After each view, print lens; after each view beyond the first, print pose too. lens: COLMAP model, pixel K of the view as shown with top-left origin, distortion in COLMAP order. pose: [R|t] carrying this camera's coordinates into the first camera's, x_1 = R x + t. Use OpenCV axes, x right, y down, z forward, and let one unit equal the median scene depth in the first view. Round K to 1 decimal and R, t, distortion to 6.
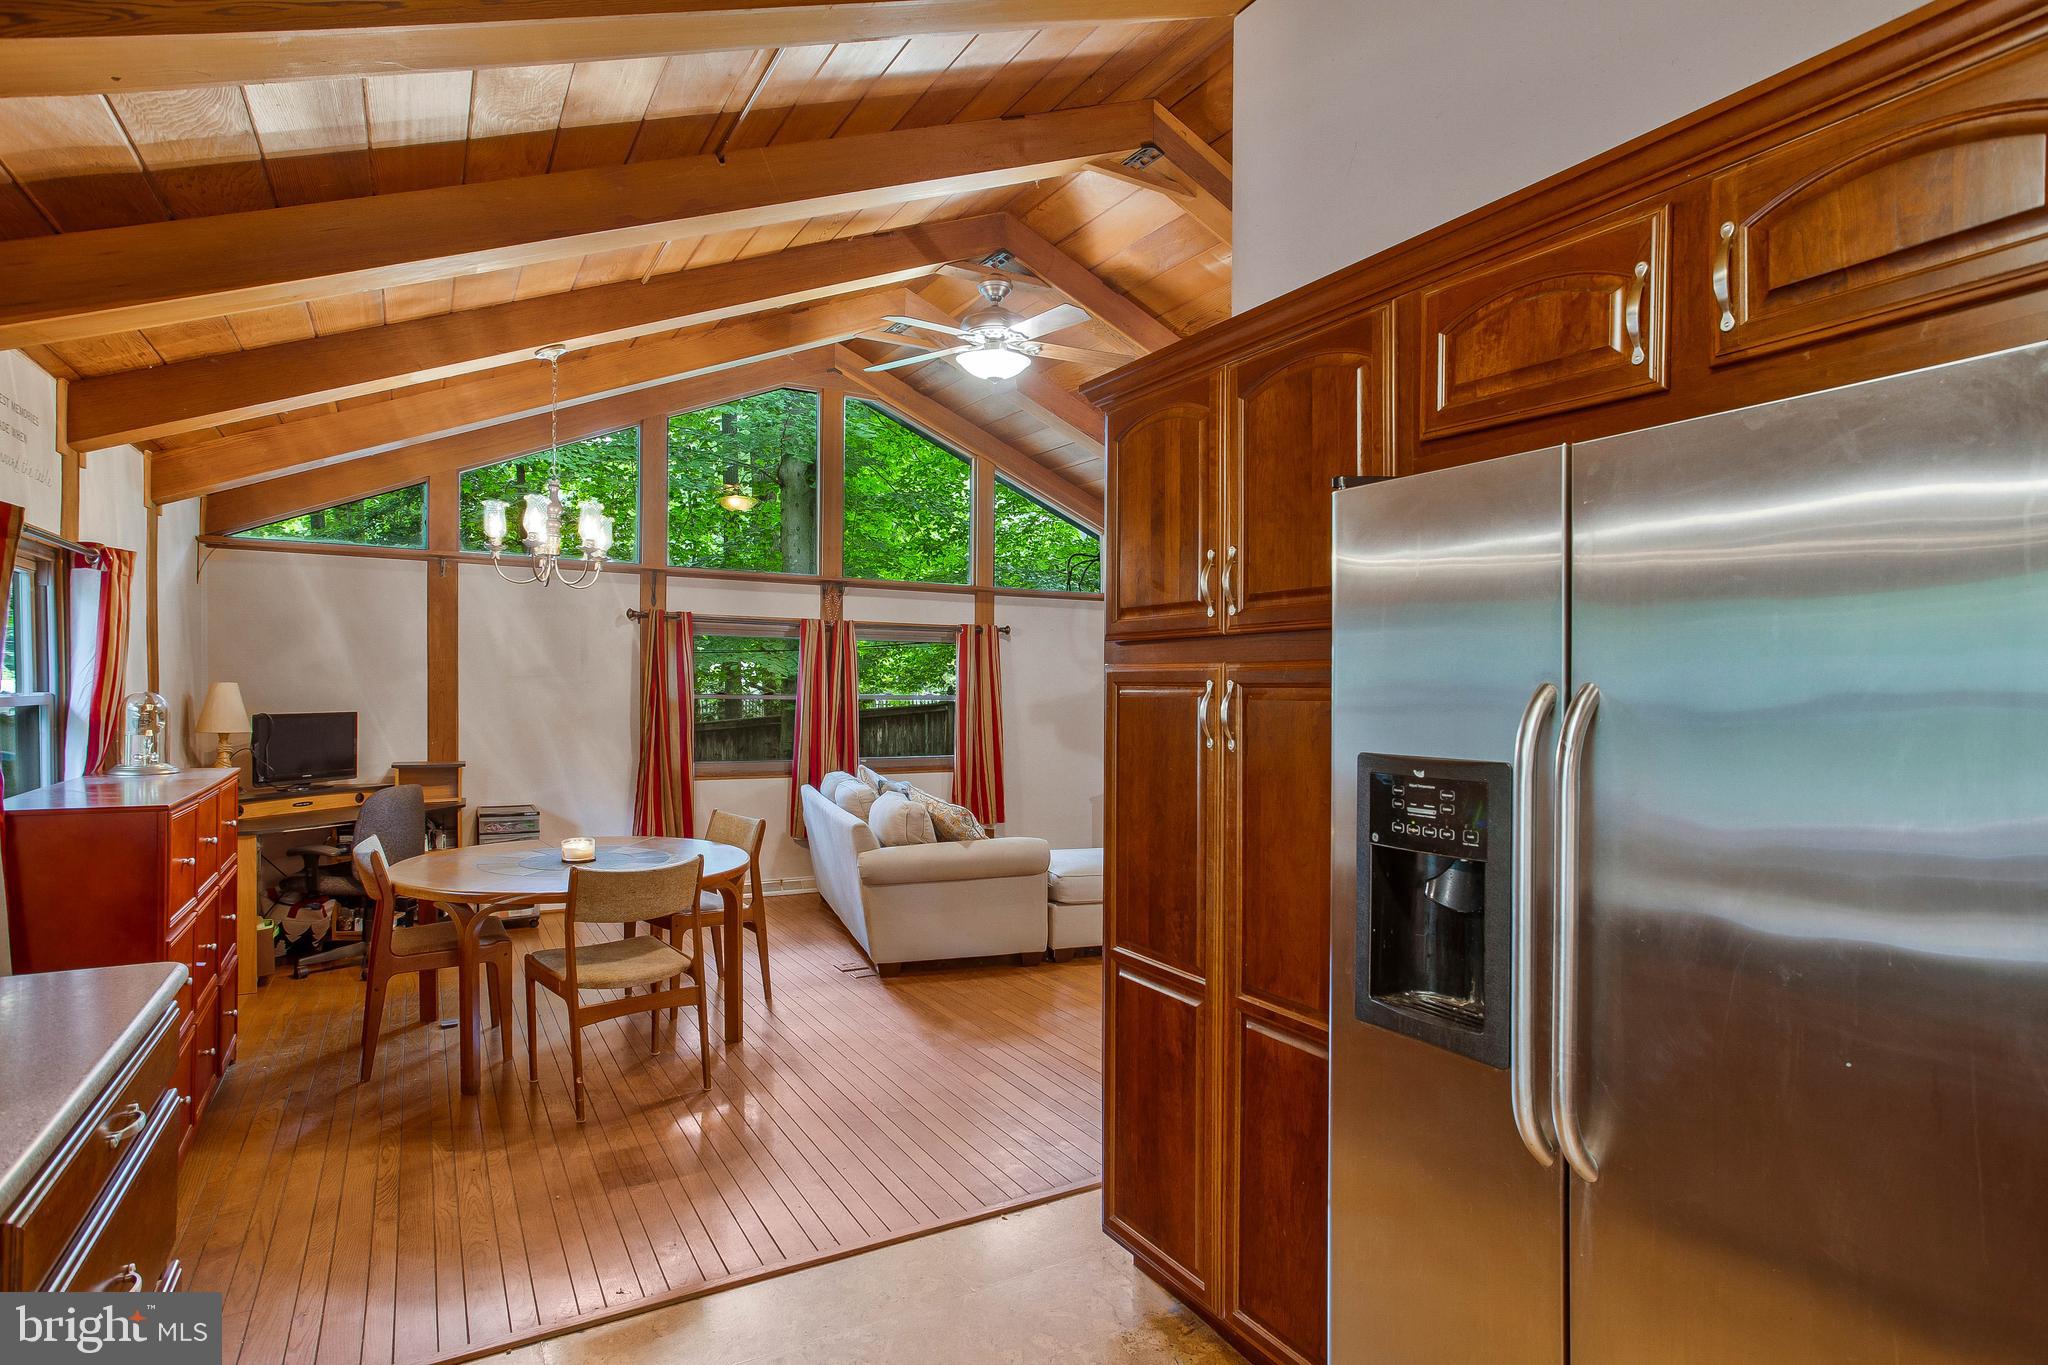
lens RADIAL K [[1040.8, 0, 1053.2], [0, 1040.8, 675.9], [0, 0, 1]] dist [-0.054646, 0.034973]
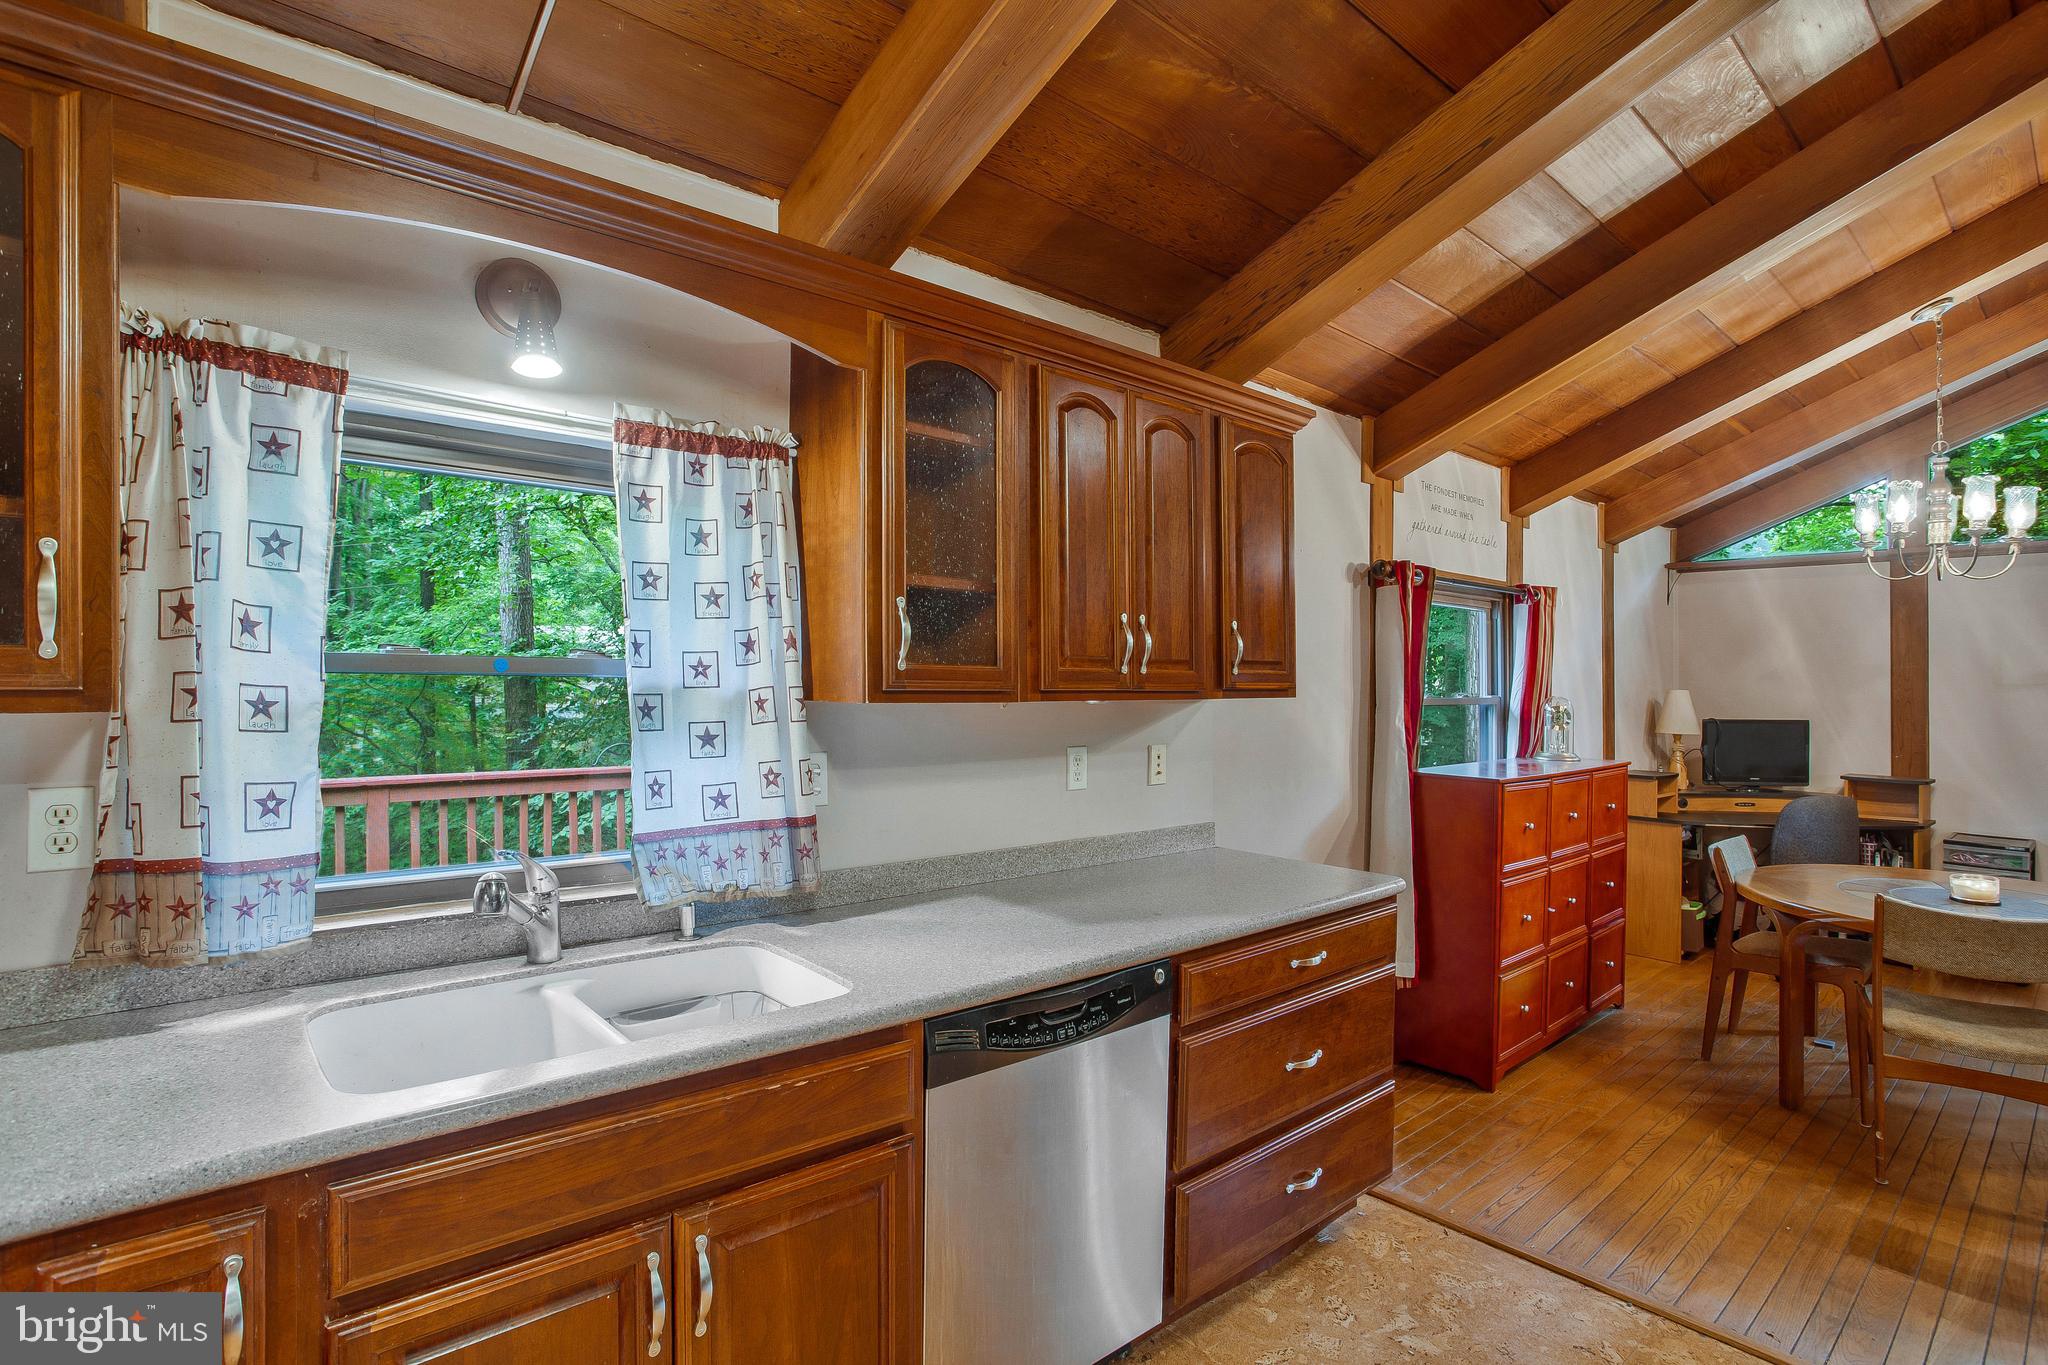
lens RADIAL K [[1021.8, 0, 1023.5], [0, 1021.8, 688.7], [0, 0, 1]] dist [-0.069026, 0.024863]
pose [[0.170515, 0.002899, -0.985351, 0.207682], [-0.002840, 0.999993, 0.002451, 0.005707], [0.985351, 0.002380, 0.170522, 0.103610]]
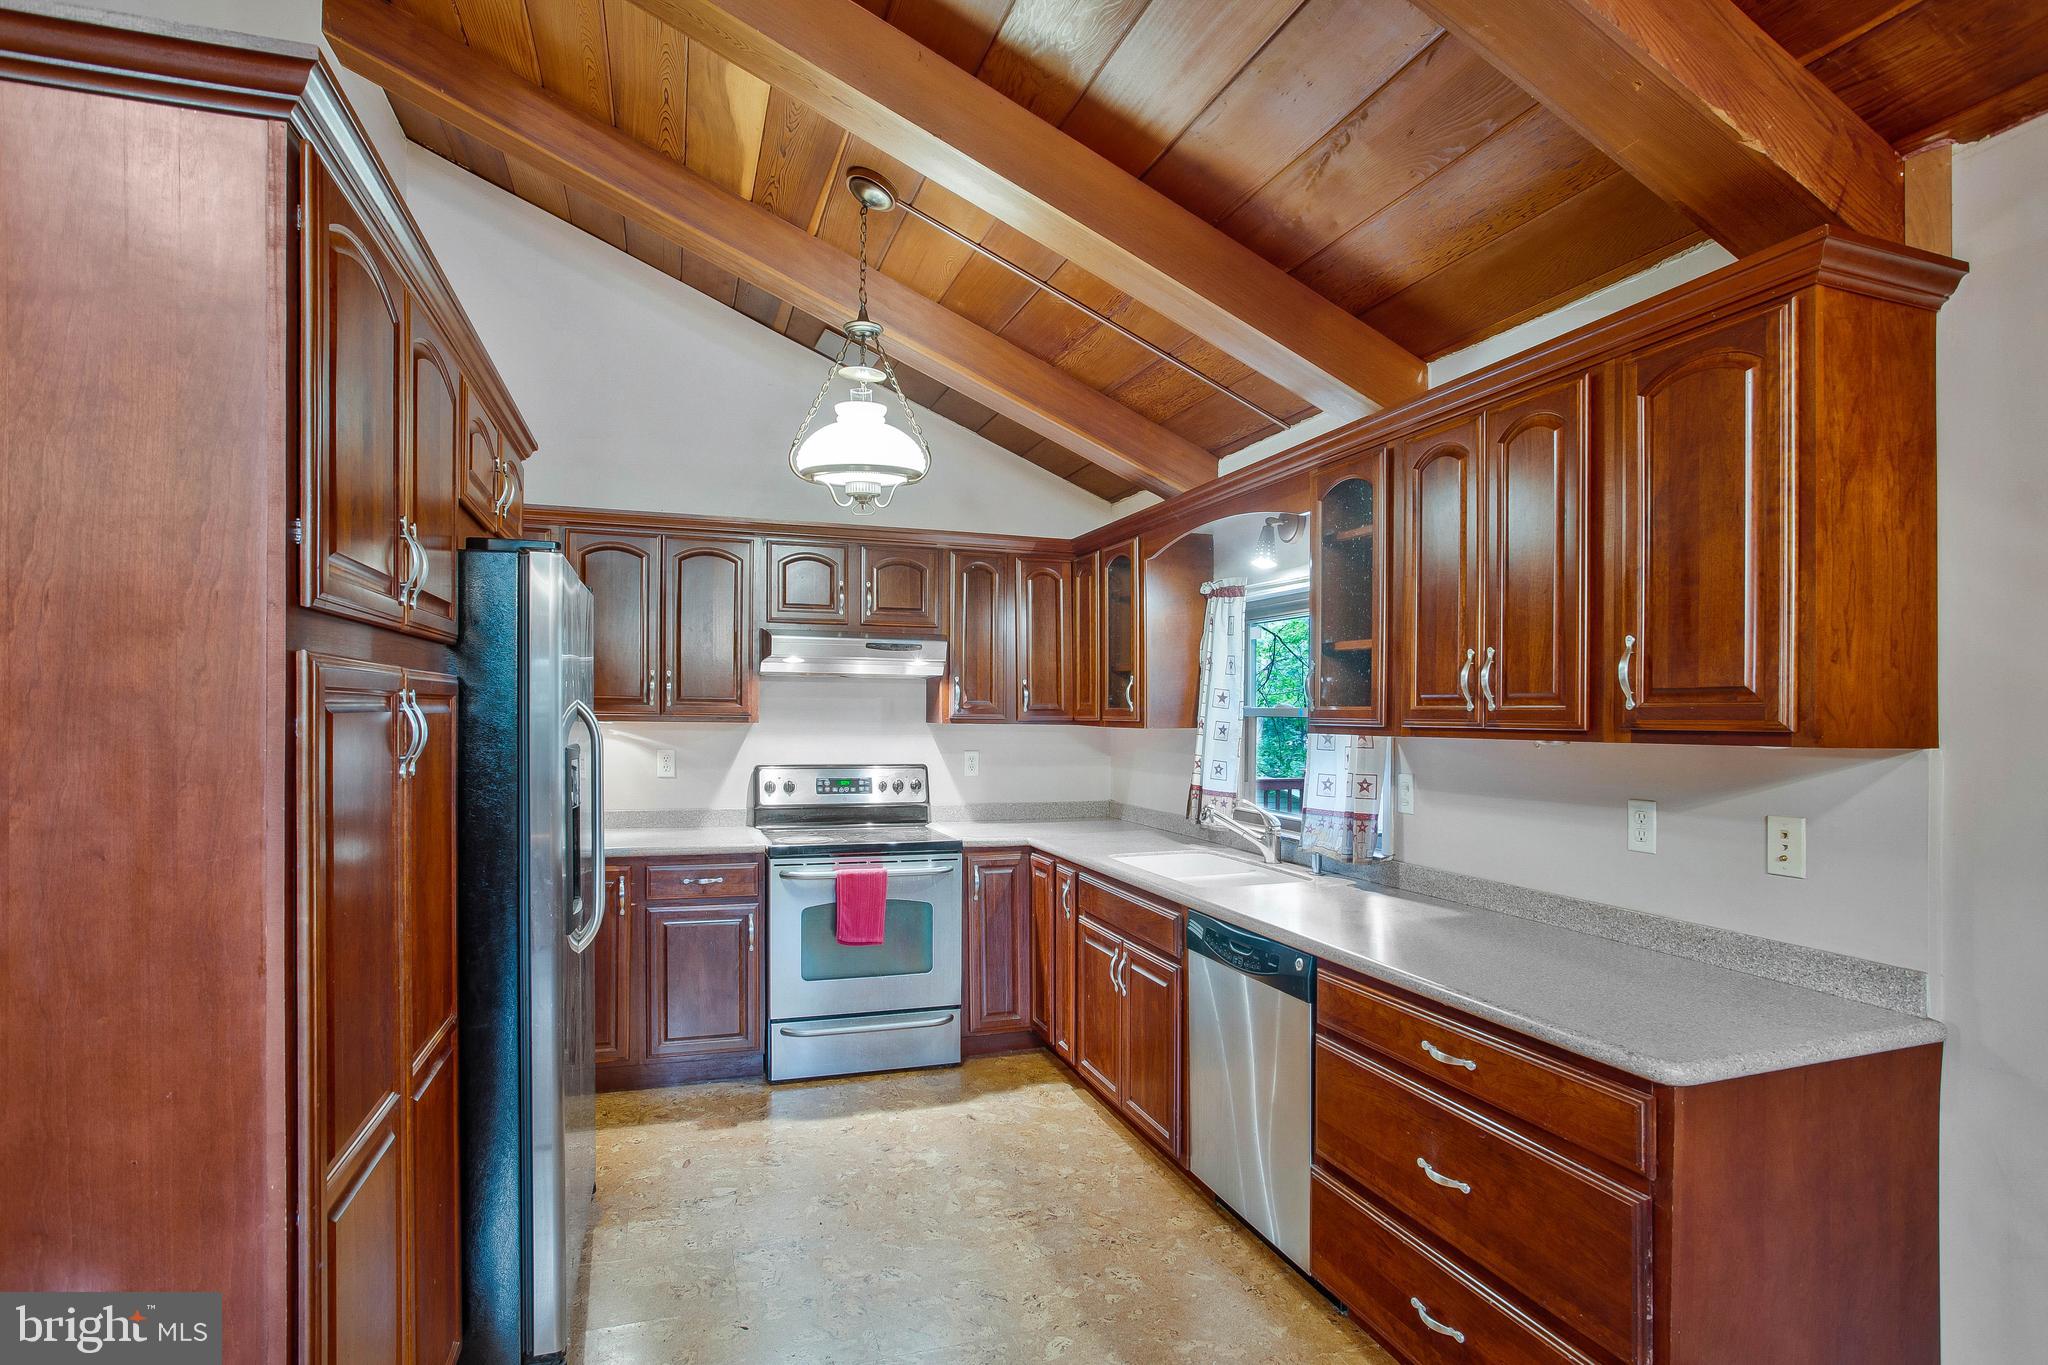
lens RADIAL K [[1045.8, 0, 1052.3], [0, 1045.8, 716.5], [0, 0, 1]] dist [-0.015012, 0.001127]
pose [[-0.978635, -0.018434, 0.204778, -0.252912], [-0.020279, 0.999770, -0.006912, 0.011010], [-0.204604, -0.010917, -0.978784, 0.880086]]
